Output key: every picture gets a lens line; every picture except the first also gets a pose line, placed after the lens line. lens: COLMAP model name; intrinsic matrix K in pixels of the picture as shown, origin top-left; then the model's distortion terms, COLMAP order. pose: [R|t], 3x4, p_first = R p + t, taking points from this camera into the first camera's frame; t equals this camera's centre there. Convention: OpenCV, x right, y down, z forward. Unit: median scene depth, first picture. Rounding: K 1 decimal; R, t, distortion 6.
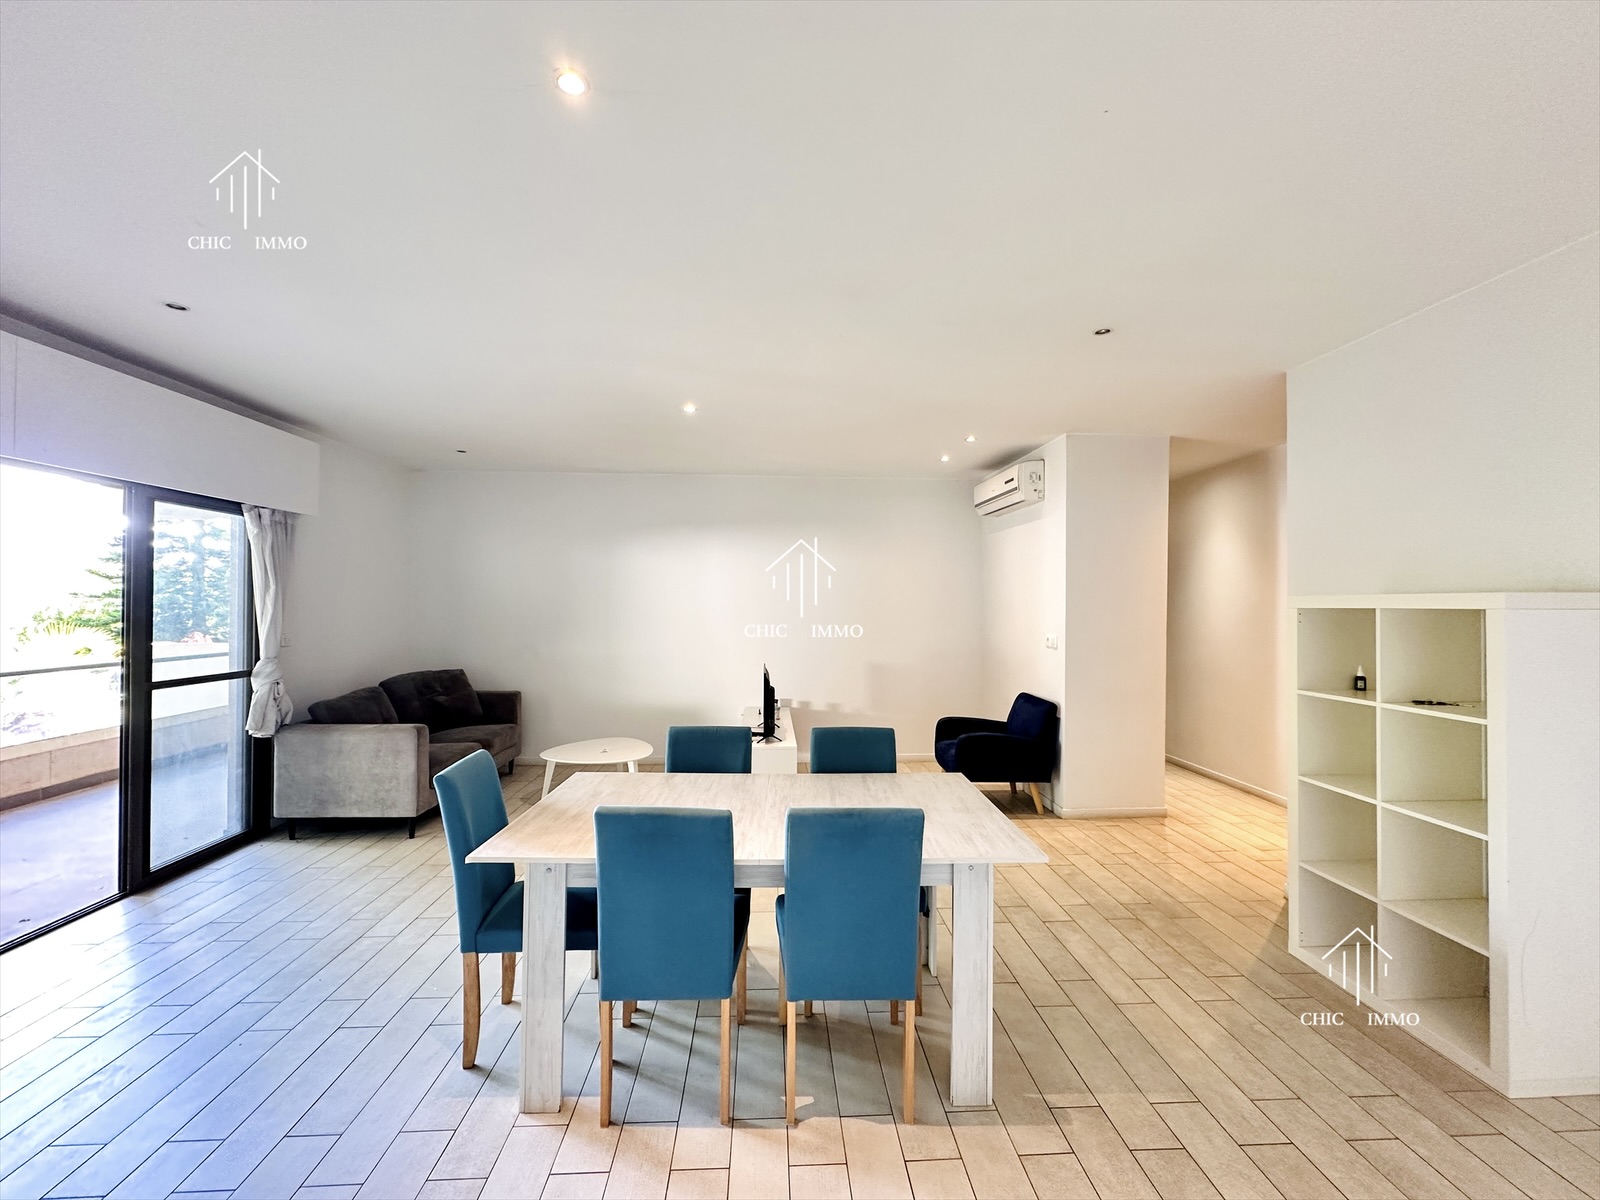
lens RADIAL K [[637.5, 0, 798.5], [0, 637.5, 601.7], [0, 0, 1]] dist [-0.003399, 0.000004]
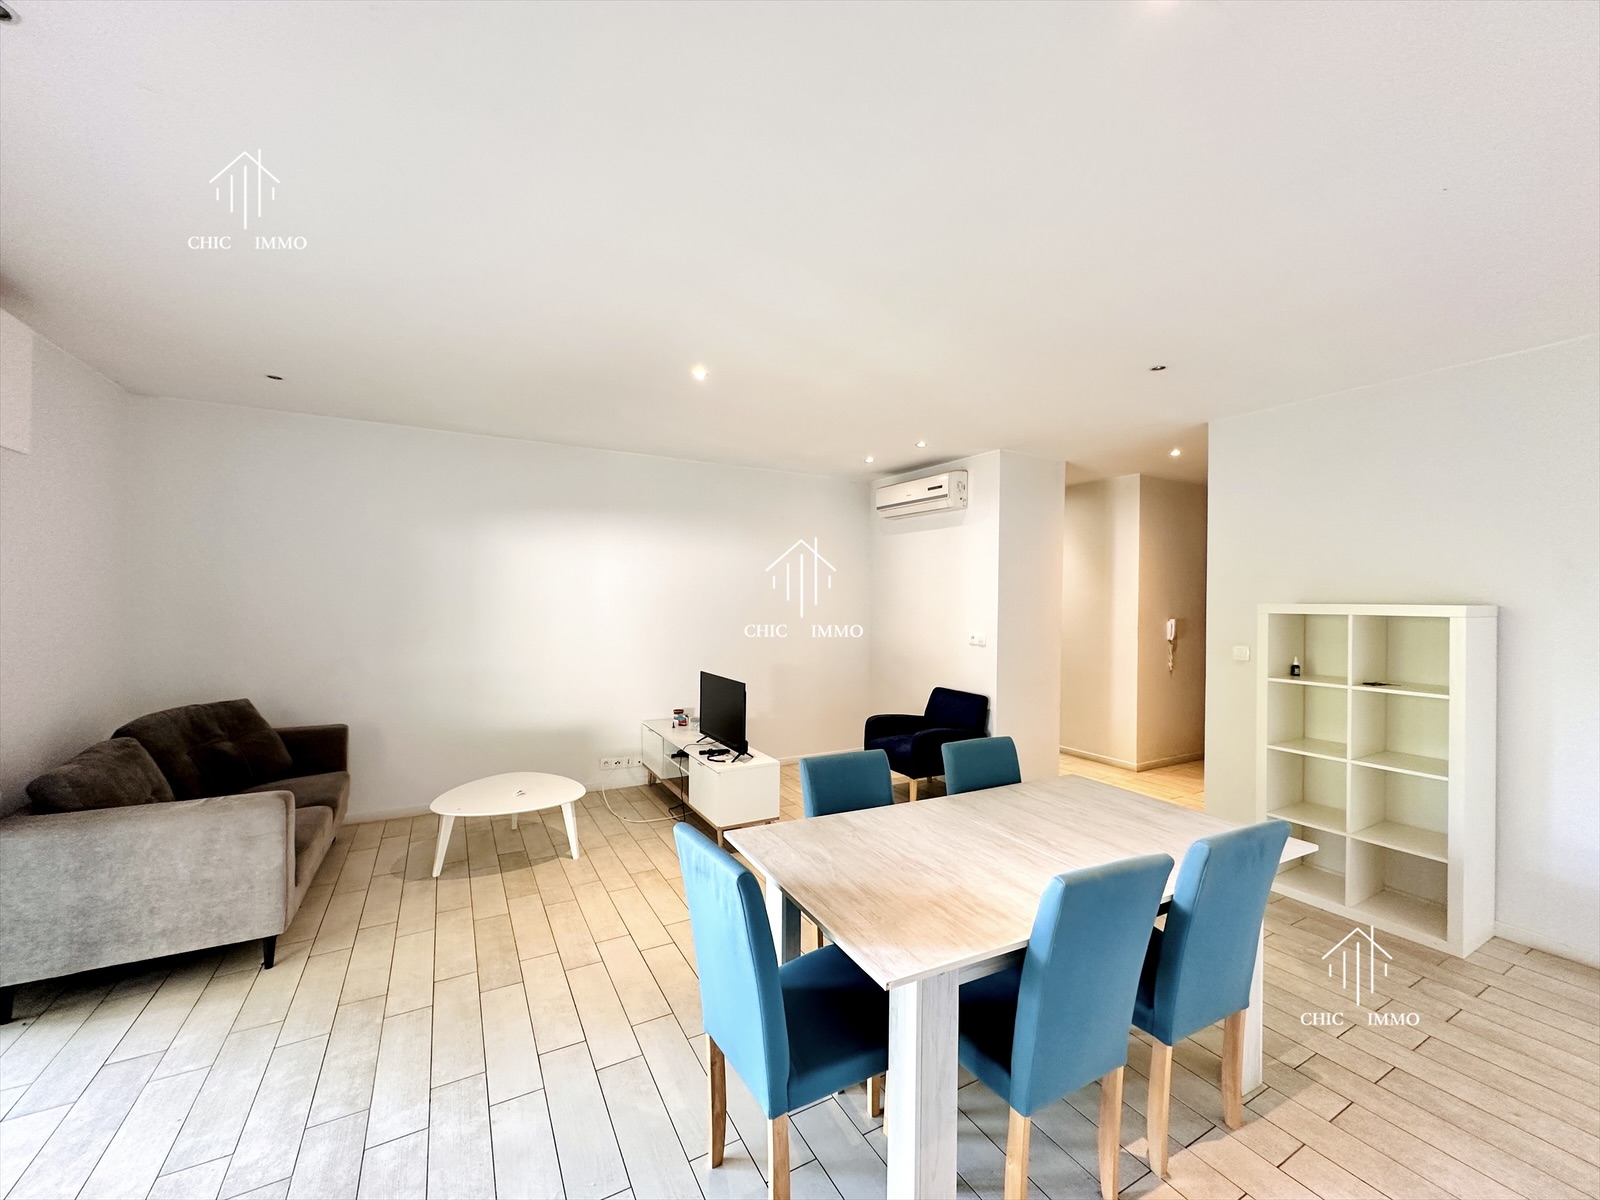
lens RADIAL K [[637.5, 0, 800.2], [0, 637.5, 600.2], [0, 0, 1]] dist [-0.003399, 0.000004]
pose [[0.897140, 0.003782, 0.441731, -0.418727], [-0.007897, 0.999941, 0.007477, -0.011915], [-0.441676, -0.010196, 0.897116, 0.189179]]
